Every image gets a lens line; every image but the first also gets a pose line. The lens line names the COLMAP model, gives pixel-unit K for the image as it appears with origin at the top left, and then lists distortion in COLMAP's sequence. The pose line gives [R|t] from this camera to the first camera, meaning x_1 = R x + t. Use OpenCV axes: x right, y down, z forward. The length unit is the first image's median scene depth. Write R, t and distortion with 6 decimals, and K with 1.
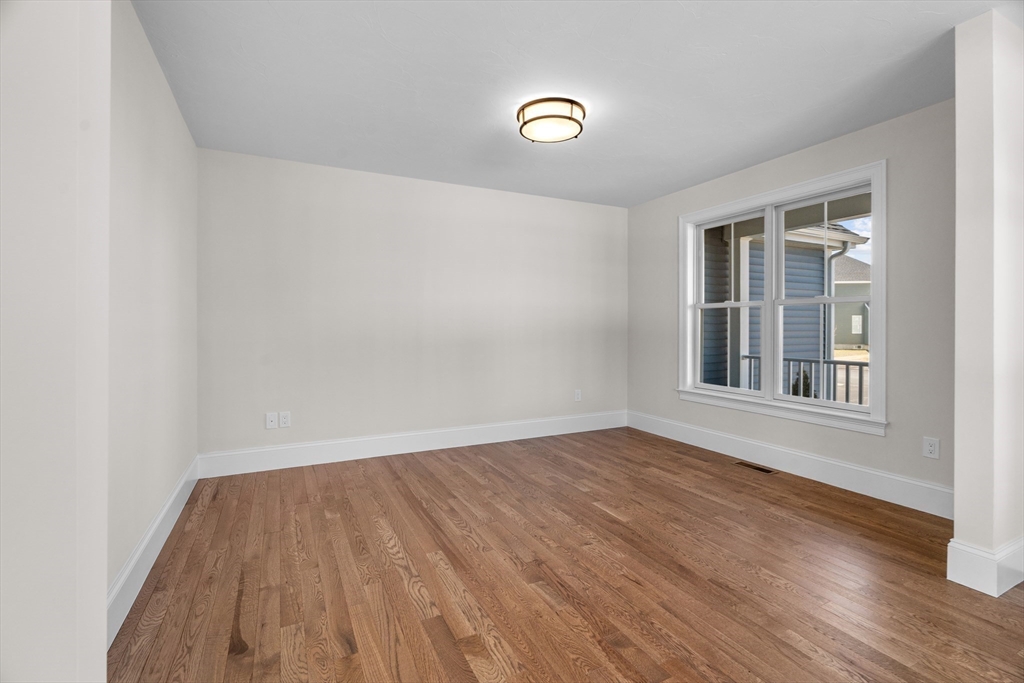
lens RADIAL K [[471.7, 0, 509.4], [0, 471.7, 327.7], [0, 0, 1]] dist [-0.000788, 0.000218]
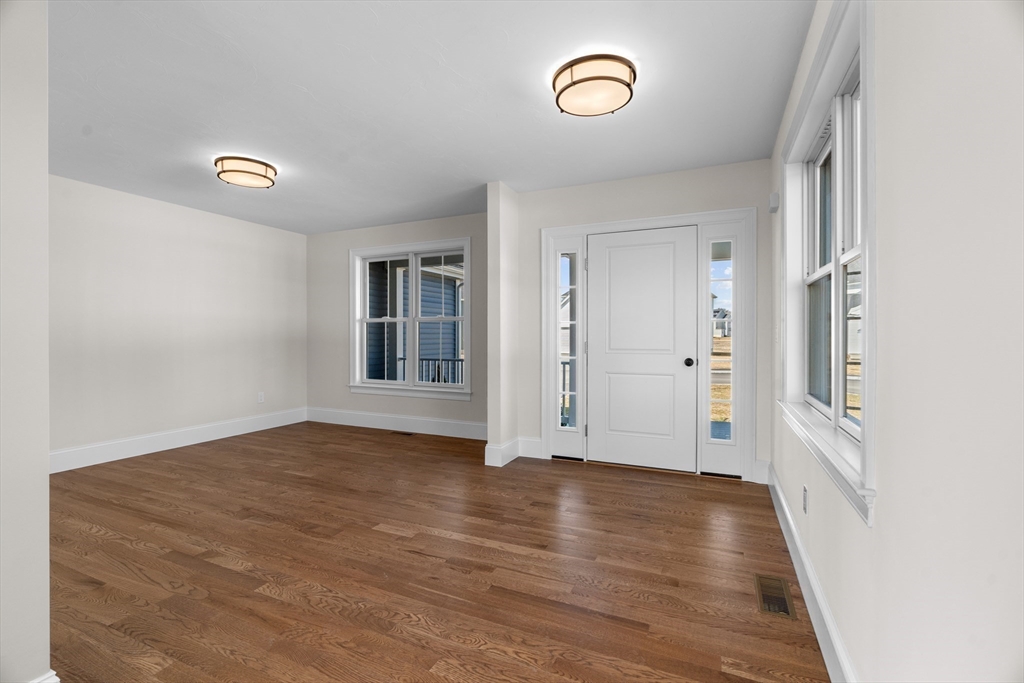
lens RADIAL K [[467.7, 0, 507.9], [0, 467.7, 339.7], [0, 0, 1]] dist [-0.005183, 0.000283]
pose [[0.786309, -0.006819, 0.617796, -0.125404], [0.002958, 0.999969, 0.007274, -0.000631], [-0.617827, -0.003892, 0.786305, -0.378722]]
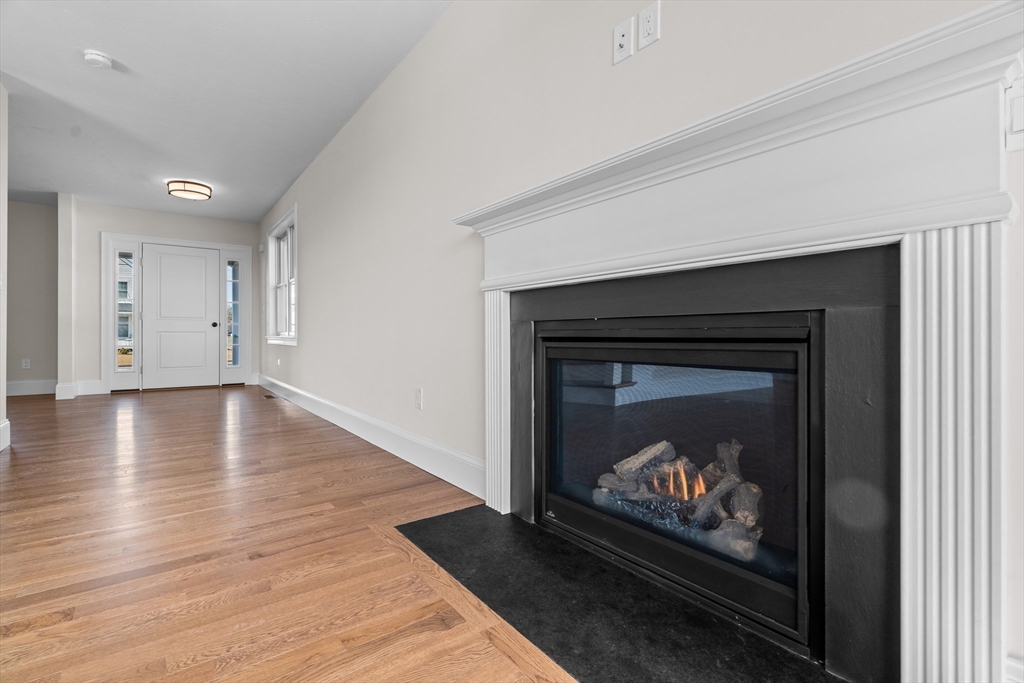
lens RADIAL K [[471.7, 0, 509.4], [0, 471.7, 327.7], [0, 0, 1]] dist [-0.000788, 0.000218]
pose [[-0.145411, 0.009013, 0.989330, -1.338673], [0.005742, 0.999949, -0.008266, 0.103410], [-0.989355, 0.004479, -0.145455, -0.743744]]
